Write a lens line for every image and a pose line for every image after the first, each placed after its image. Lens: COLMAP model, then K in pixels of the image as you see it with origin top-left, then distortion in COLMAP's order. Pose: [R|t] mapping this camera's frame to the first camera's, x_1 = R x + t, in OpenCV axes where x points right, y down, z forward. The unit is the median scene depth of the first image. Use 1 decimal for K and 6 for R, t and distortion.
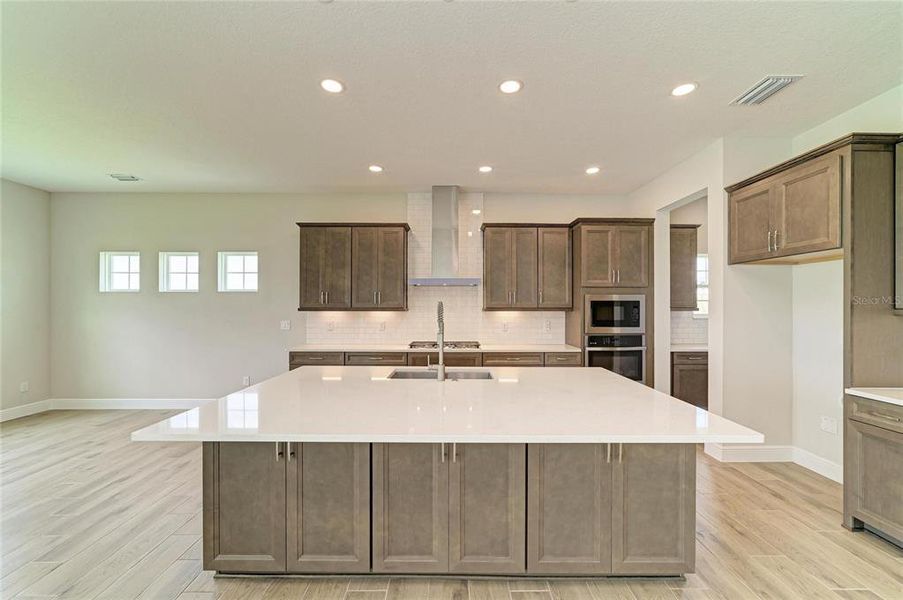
lens RADIAL K [[350.0, 0, 454.4], [0, 350.0, 304.3], [0, 0, 1]] dist [-0.012086, 0.000407]
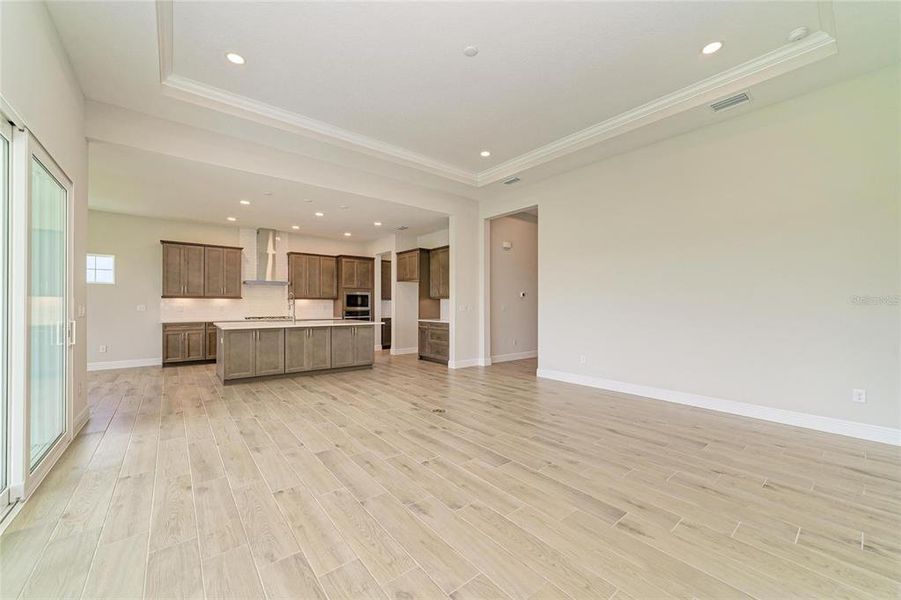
lens RADIAL K [[349.3, 0, 453.4], [0, 349.3, 304.2], [0, 0, 1]] dist [-0.012086, 0.000407]
pose [[0.780933, 0.001296, 0.624613, -0.395492], [-0.003831, 0.999989, 0.002716, 0.037862], [-0.624603, -0.004514, 0.780930, -0.982077]]
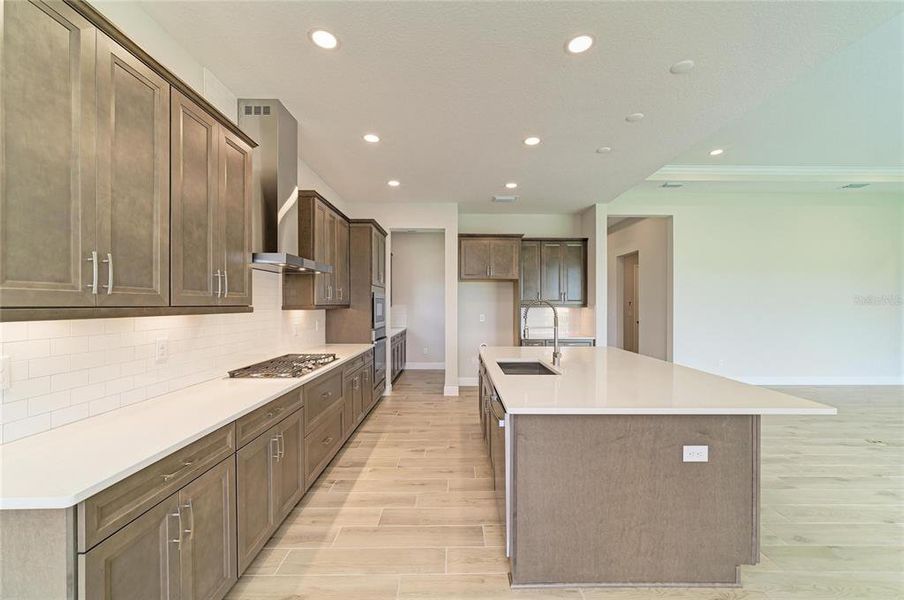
lens RADIAL K [[350.4, 0, 454.9], [0, 350.4, 304.3], [0, 0, 1]] dist [-0.012086, 0.000407]
pose [[0.007860, 0.000711, 0.999969, -0.650753], [-0.002208, 0.999997, -0.000694, 0.007044], [-0.999967, -0.002203, 0.007861, 0.703514]]
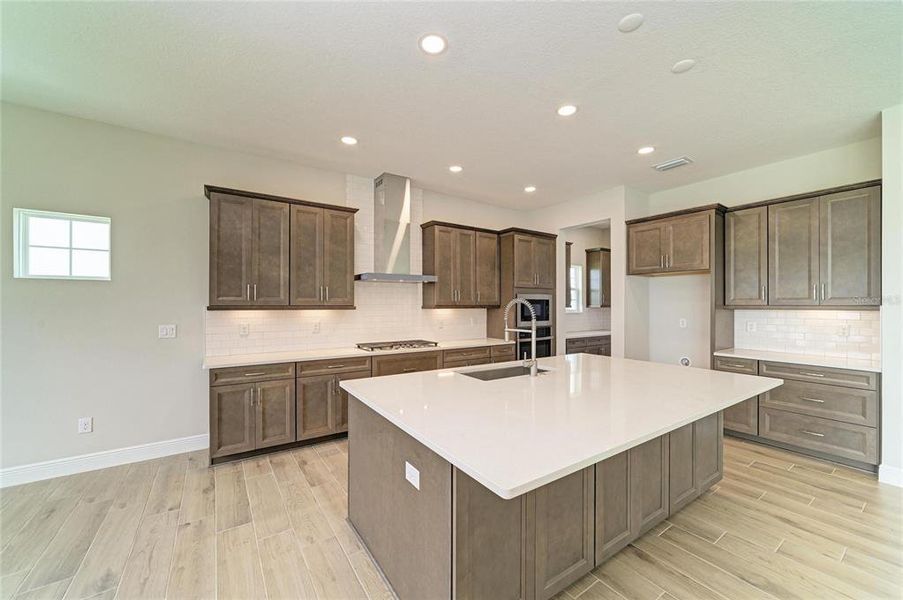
lens RADIAL K [[350.0, 0, 454.4], [0, 350.0, 304.3], [0, 0, 1]] dist [-0.012086, 0.000407]
pose [[0.829231, 0.000179, 0.558906, -0.425287], [-0.003137, 0.999986, 0.004335, 0.001969], [-0.558897, -0.005348, 0.829220, 0.141656]]
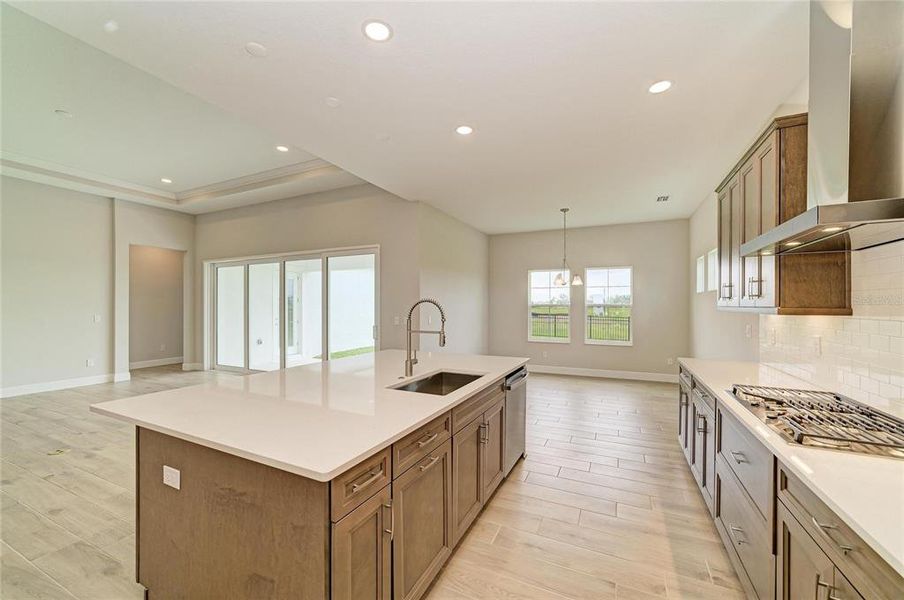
lens RADIAL K [[350.4, 0, 454.9], [0, 350.4, 304.3], [0, 0, 1]] dist [-0.012086, 0.000407]
pose [[-0.425670, -0.003129, -0.904873, 0.447858], [0.001392, 0.999991, -0.004113, 0.007672], [0.904877, -0.003010, -0.425662, 0.822073]]
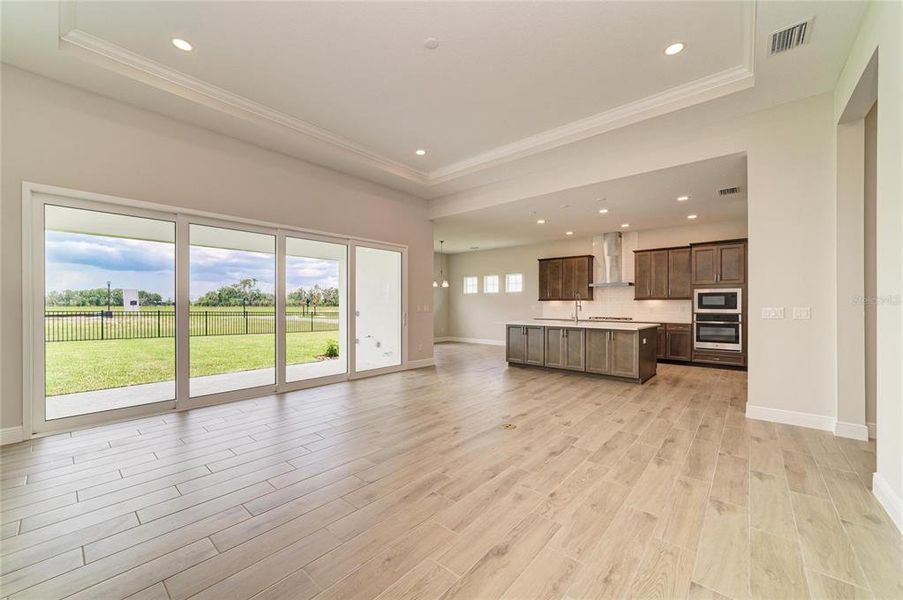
lens RADIAL K [[350.0, 0, 454.4], [0, 350.0, 304.3], [0, 0, 1]] dist [-0.012086, 0.000407]
pose [[0.749664, -0.000959, -0.661818, 0.577109], [0.001711, 0.999998, 0.000489, 0.038248], [0.661817, -0.001499, 0.749664, -0.932586]]
